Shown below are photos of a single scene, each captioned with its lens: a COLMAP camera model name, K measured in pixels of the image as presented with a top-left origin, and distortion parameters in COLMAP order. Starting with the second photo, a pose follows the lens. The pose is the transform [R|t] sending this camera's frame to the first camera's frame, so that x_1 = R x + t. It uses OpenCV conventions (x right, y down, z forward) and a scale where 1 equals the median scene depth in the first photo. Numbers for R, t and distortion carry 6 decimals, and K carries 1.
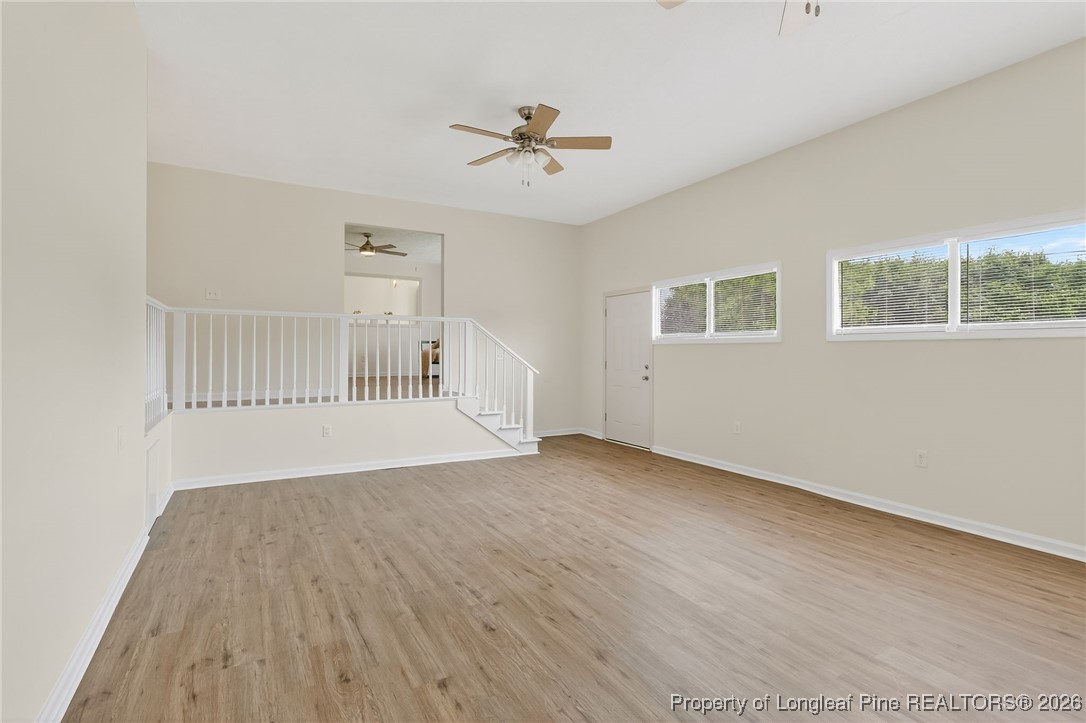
lens RADIAL K [[501.9, 0, 540.8], [0, 501.9, 353.9], [0, 0, 1]] dist [0.002863, -0.001378]
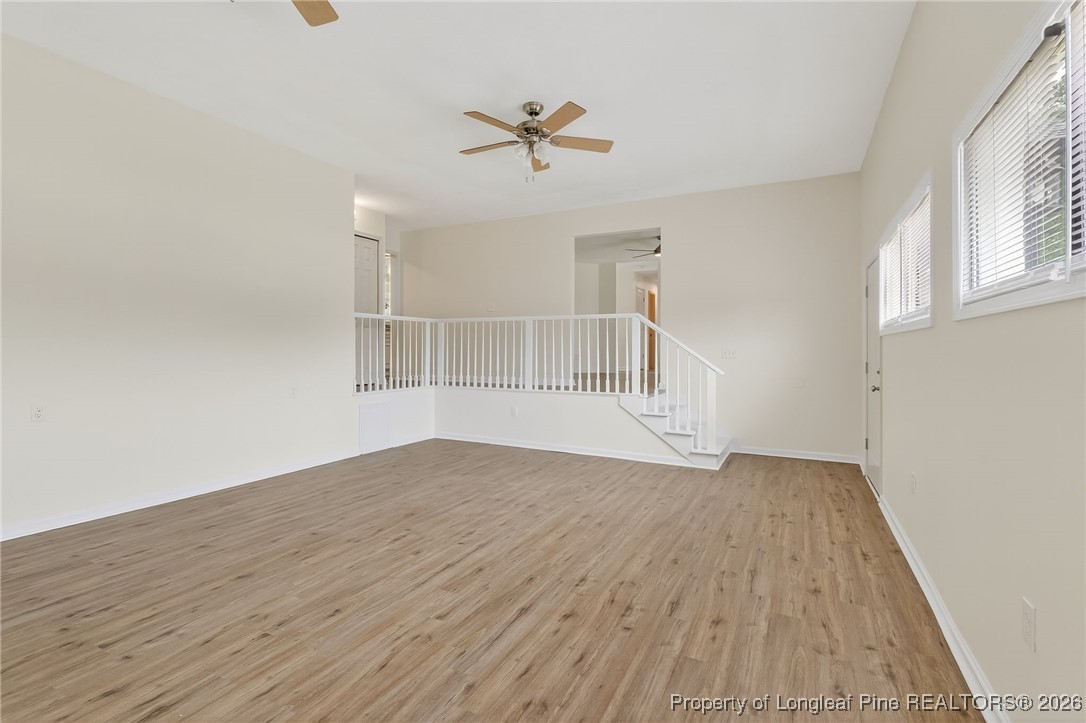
lens RADIAL K [[501.9, 0, 546.1], [0, 501.9, 355.6], [0, 0, 1]] dist [0.002863, -0.001378]
pose [[0.561172, 0.010809, -0.827629, 0.896861], [-0.006907, 0.999941, 0.008376, 0.005098], [0.827671, 0.001016, 0.561213, 0.502037]]
